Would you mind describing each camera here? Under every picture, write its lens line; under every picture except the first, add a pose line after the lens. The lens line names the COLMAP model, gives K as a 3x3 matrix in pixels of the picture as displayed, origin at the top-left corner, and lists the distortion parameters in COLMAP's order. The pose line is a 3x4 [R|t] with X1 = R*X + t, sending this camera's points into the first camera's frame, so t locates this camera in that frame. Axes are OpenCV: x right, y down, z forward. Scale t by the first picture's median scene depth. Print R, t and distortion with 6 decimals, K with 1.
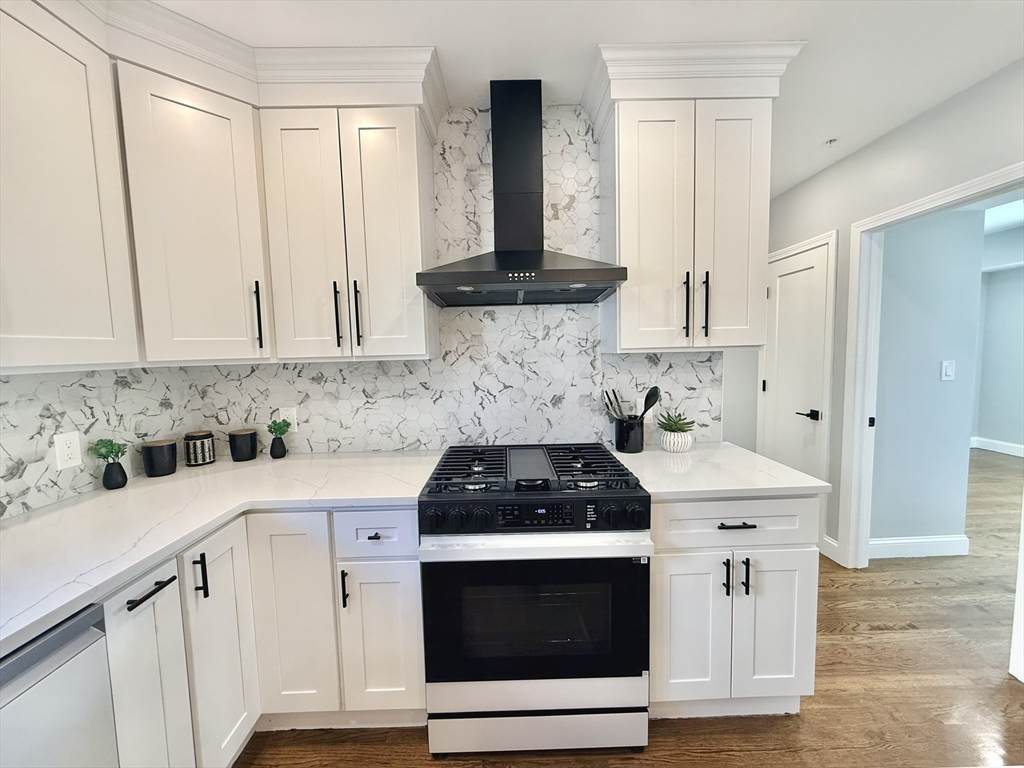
lens RADIAL K [[407.2, 0, 509.8], [0, 407.2, 384.1], [0, 0, 1]] dist [-0.000624, 0.000139]
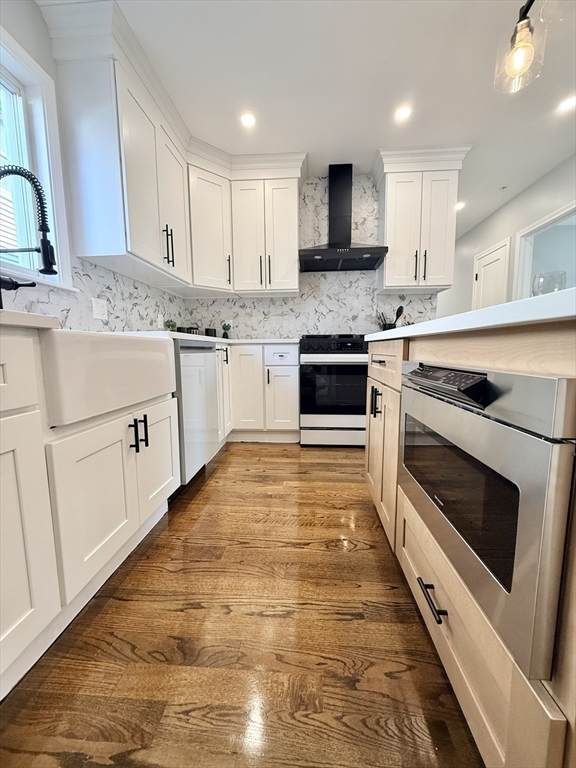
lens RADIAL K [[305.4, 0, 287.2], [0, 305.4, 385.2], [0, 0, 1]] dist [-0.000624, 0.000139]
pose [[0.996827, 0.024498, -0.075740, -0.122142], [-0.021869, 0.999136, 0.035345, 0.407485], [0.076541, -0.033577, 0.996501, -0.727416]]
